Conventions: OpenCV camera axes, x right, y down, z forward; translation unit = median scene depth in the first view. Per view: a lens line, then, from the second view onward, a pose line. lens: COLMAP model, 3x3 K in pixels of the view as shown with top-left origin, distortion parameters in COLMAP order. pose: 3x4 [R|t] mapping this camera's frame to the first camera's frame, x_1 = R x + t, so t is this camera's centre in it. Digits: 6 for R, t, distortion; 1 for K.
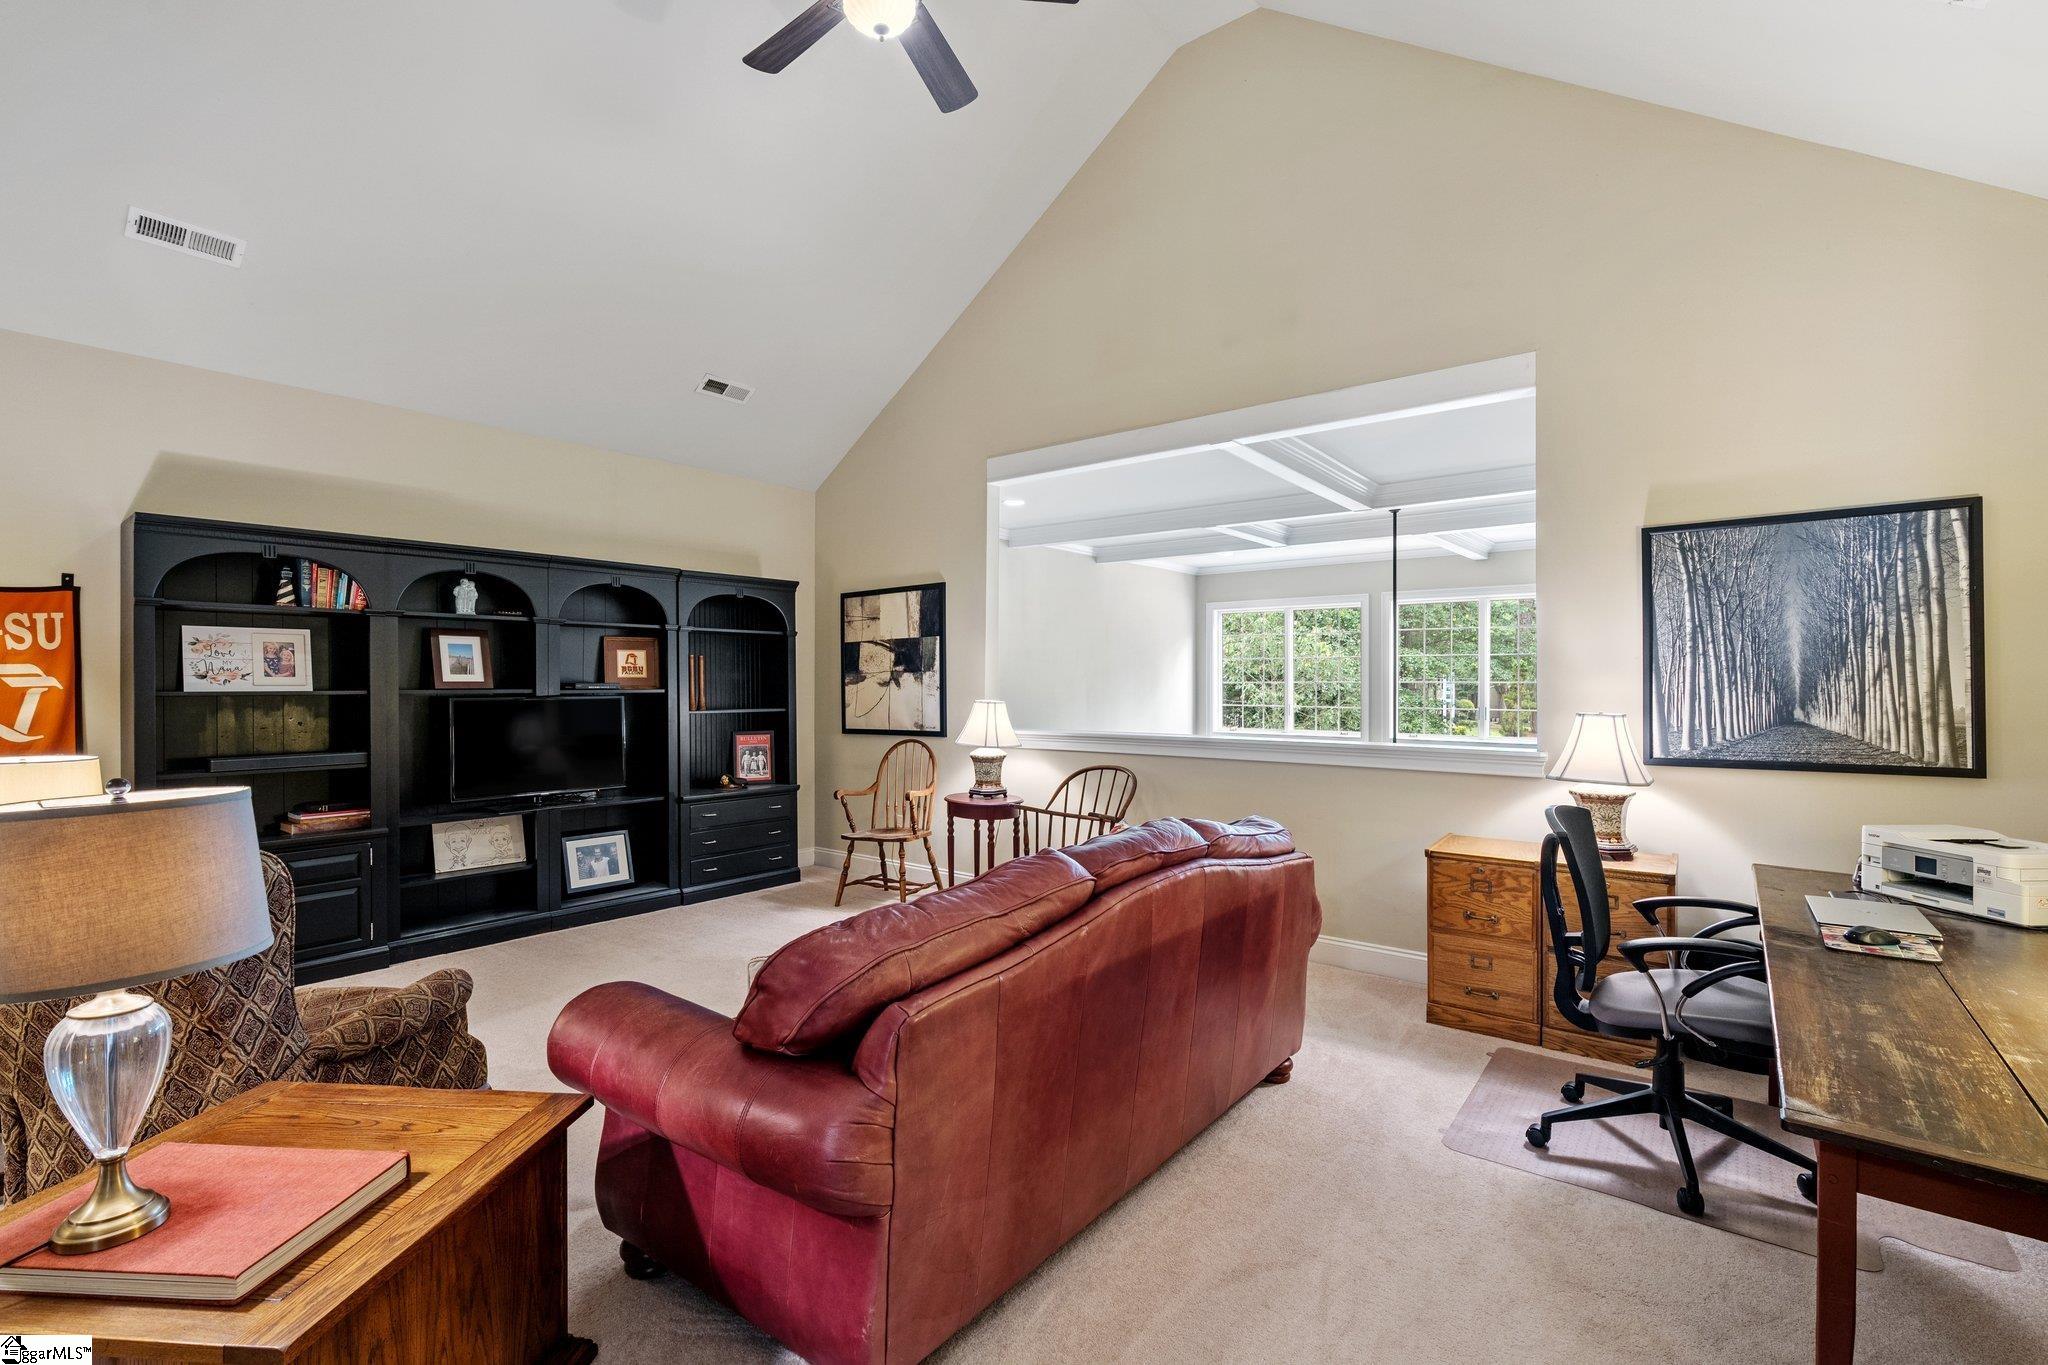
lens RADIAL K [[924.5, 0, 1018.1], [0, 924.5, 663.8], [0, 0, 1]] dist [-0.000685, 0.000065]
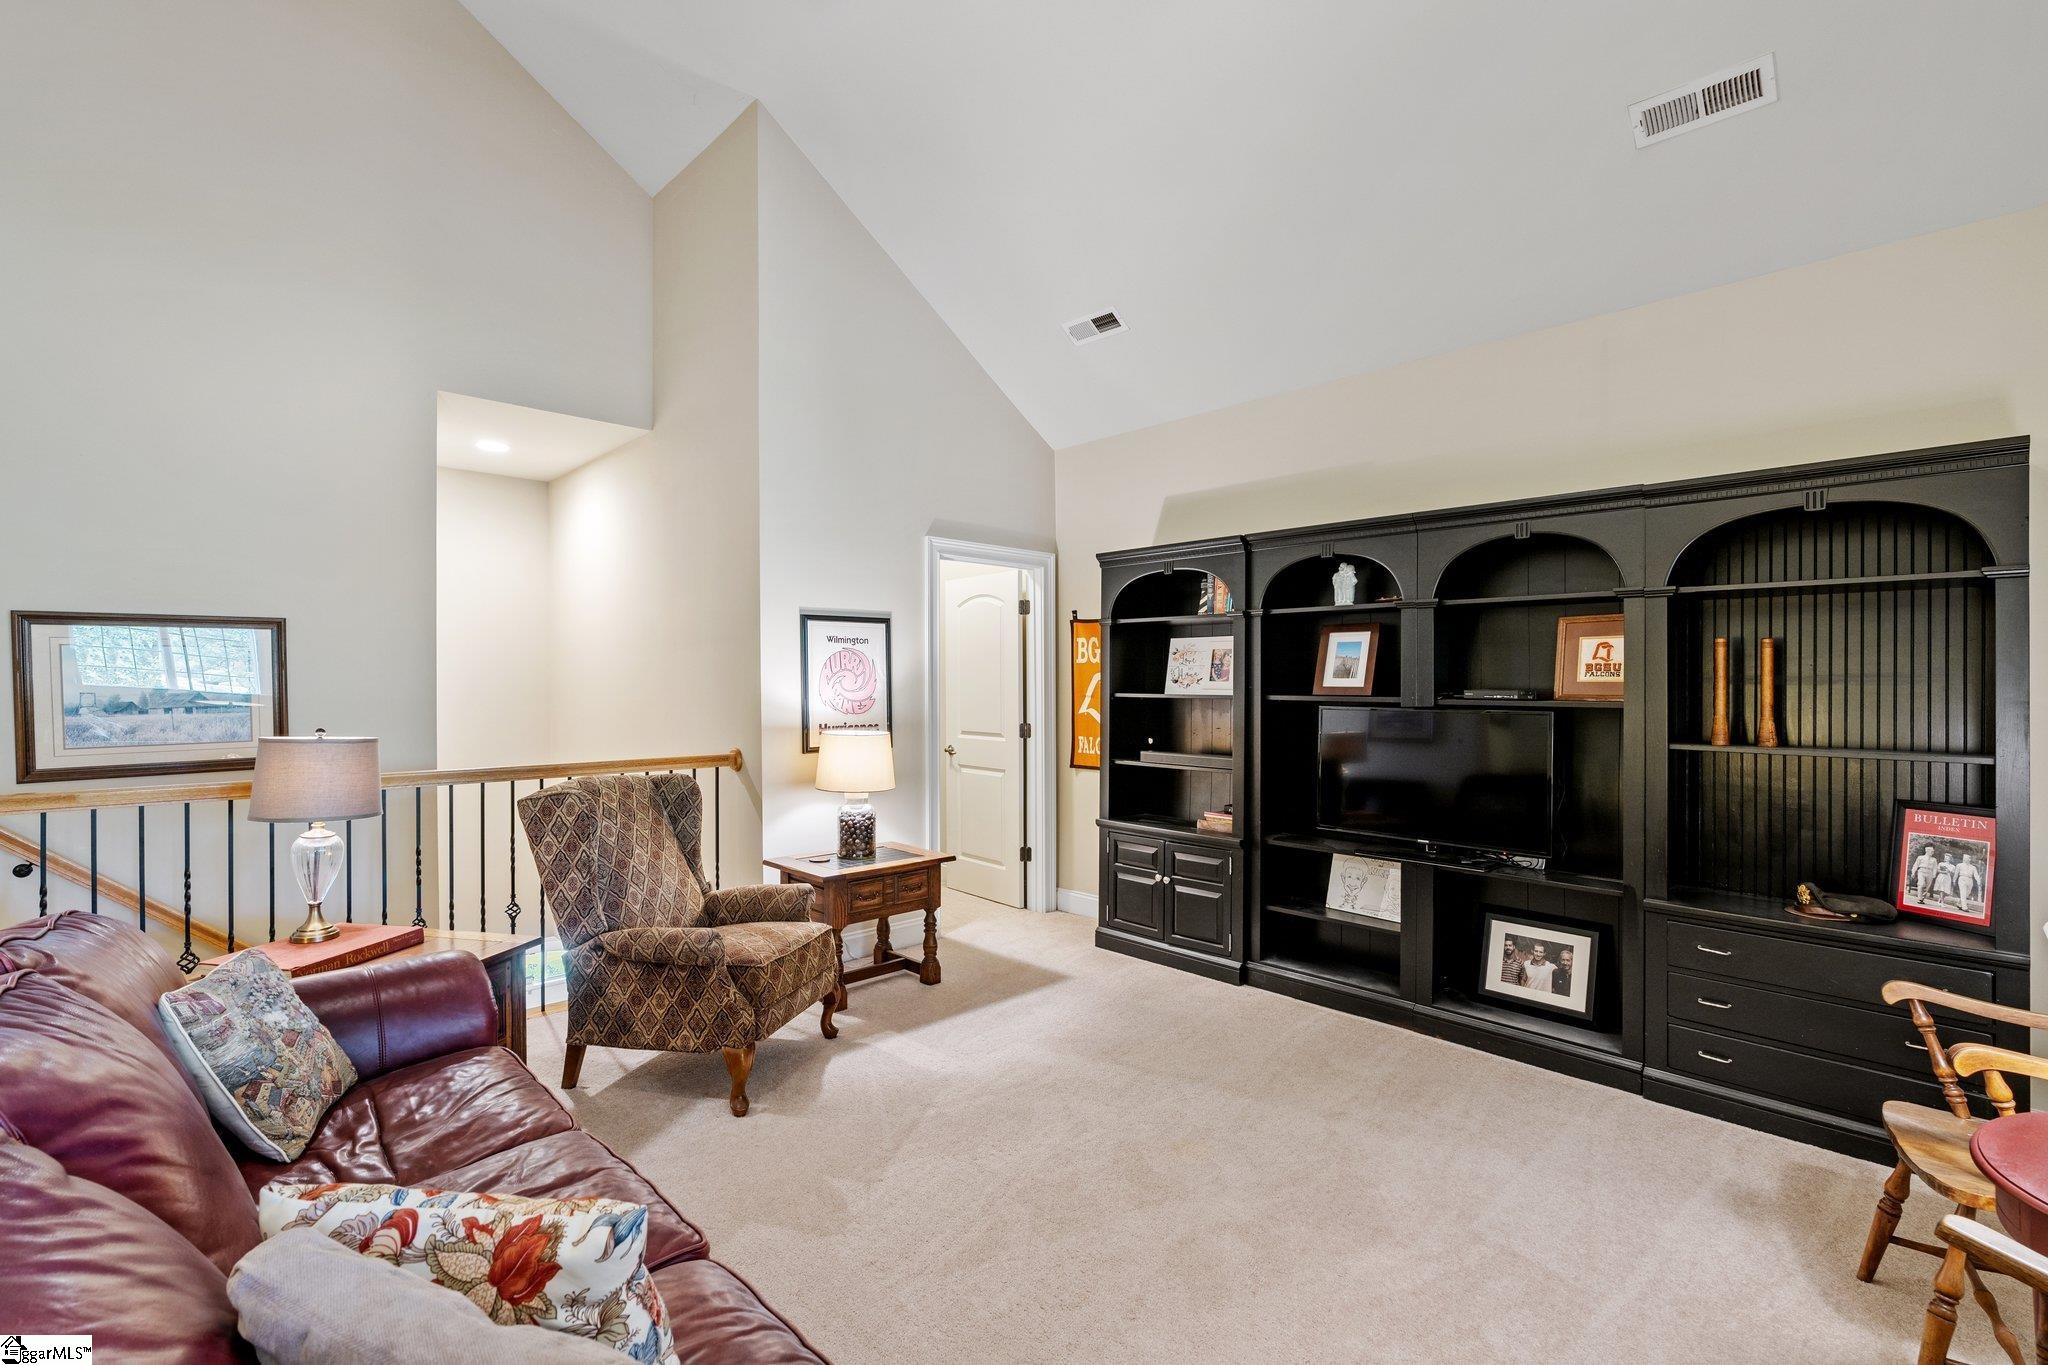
lens RADIAL K [[956.8, 0, 1024.1], [0, 956.8, 685.1], [0, 0, 1]] dist [-0.001433, -0.000255]
pose [[-0.144619, 0.015783, -0.989362, 0.258702], [0.025743, 0.999594, 0.012183, -0.000306], [0.989152, -0.023707, -0.144967, 0.743928]]
